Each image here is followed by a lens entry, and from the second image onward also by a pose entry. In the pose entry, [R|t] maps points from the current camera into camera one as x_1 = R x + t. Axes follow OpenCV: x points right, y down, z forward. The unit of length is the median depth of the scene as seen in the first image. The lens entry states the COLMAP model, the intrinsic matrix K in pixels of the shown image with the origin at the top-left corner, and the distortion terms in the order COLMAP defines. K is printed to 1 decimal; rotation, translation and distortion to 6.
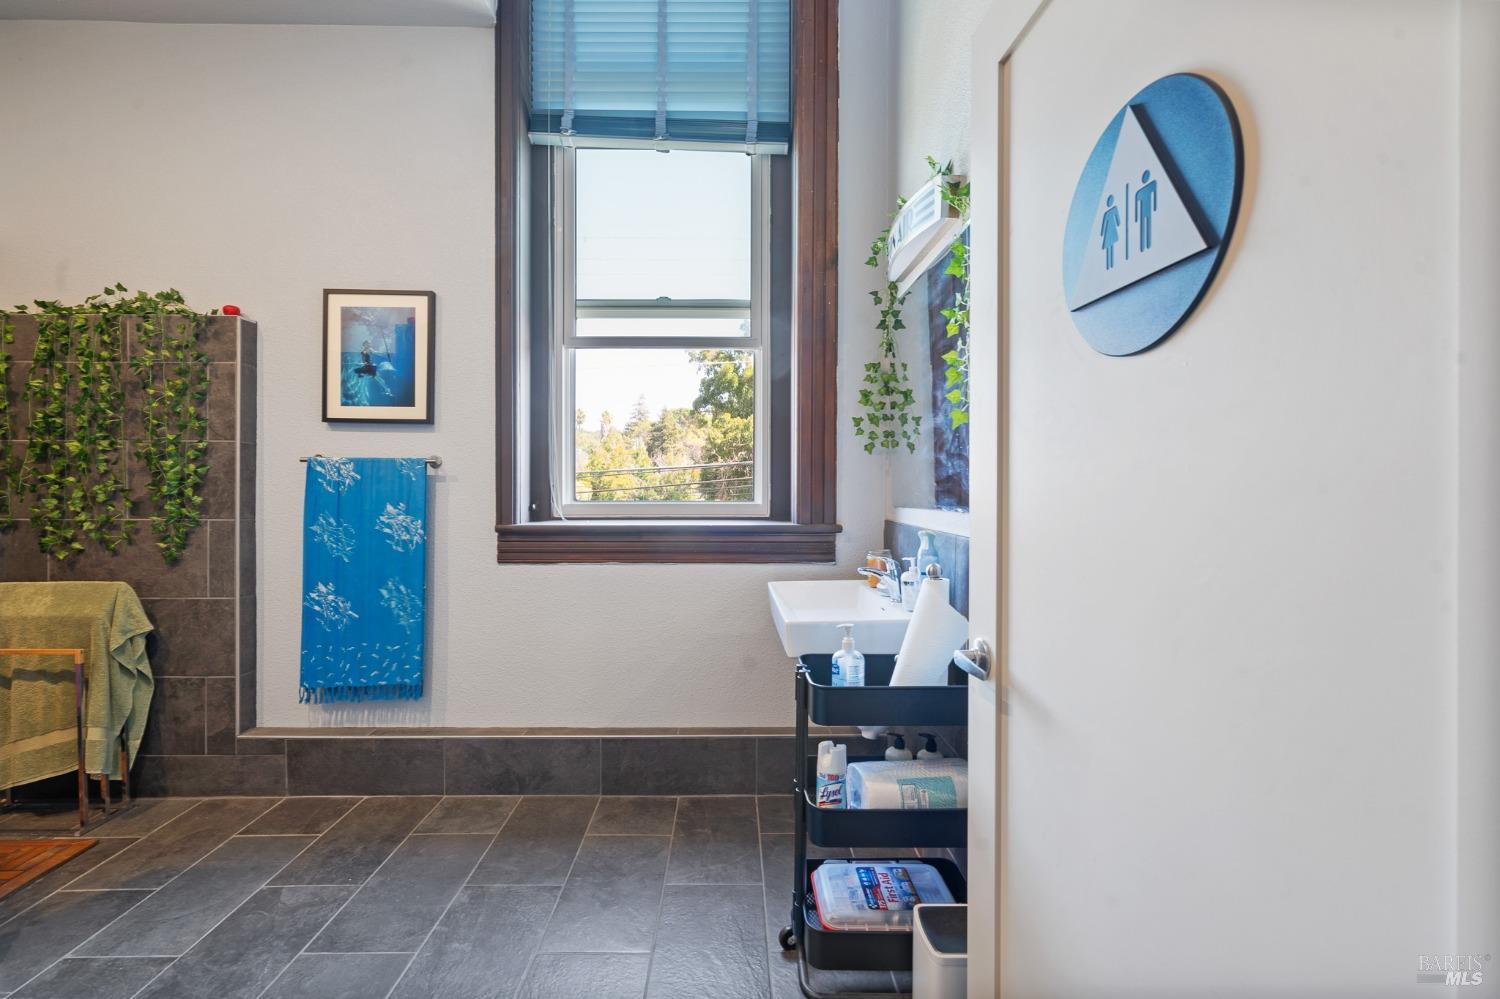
lens RADIAL K [[685.8, 0, 741.6], [0, 685.8, 487.3], [0, 0, 1]] dist [-0.003512, 0.003696]
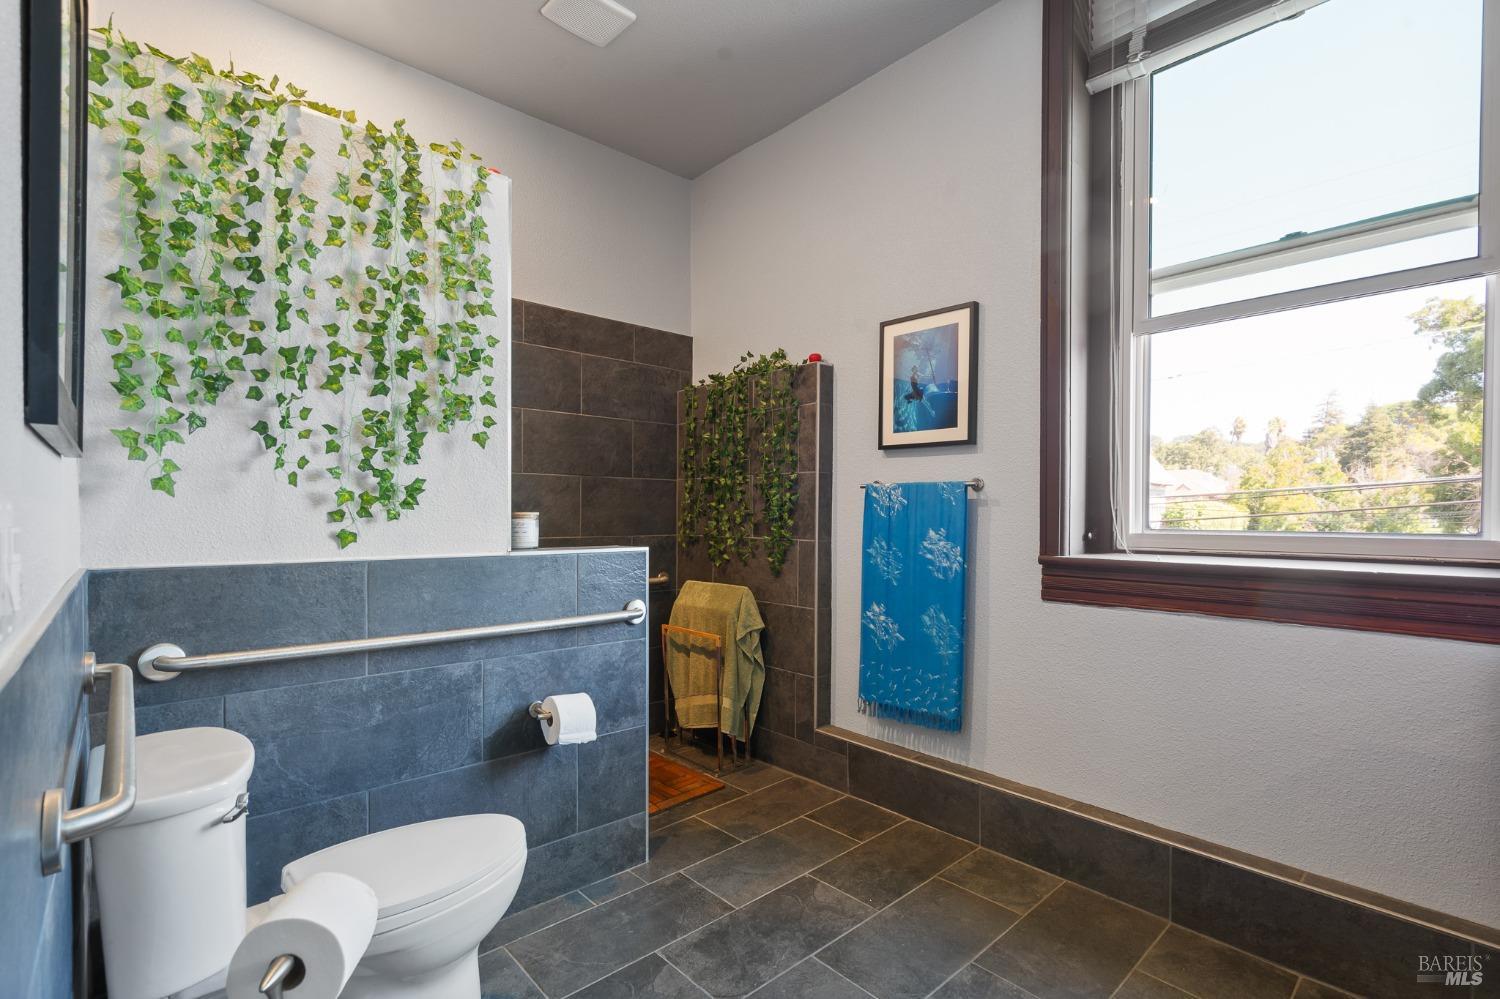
lens RADIAL K [[685.8, 0, 754.2], [0, 685.8, 521.4], [0, 0, 1]] dist [-0.003512, 0.003696]
pose [[0.661193, 0.010173, -0.750147, 0.053131], [0.000763, 0.999898, 0.014233, -0.000948], [0.750215, -0.009983, 0.661118, 0.163676]]
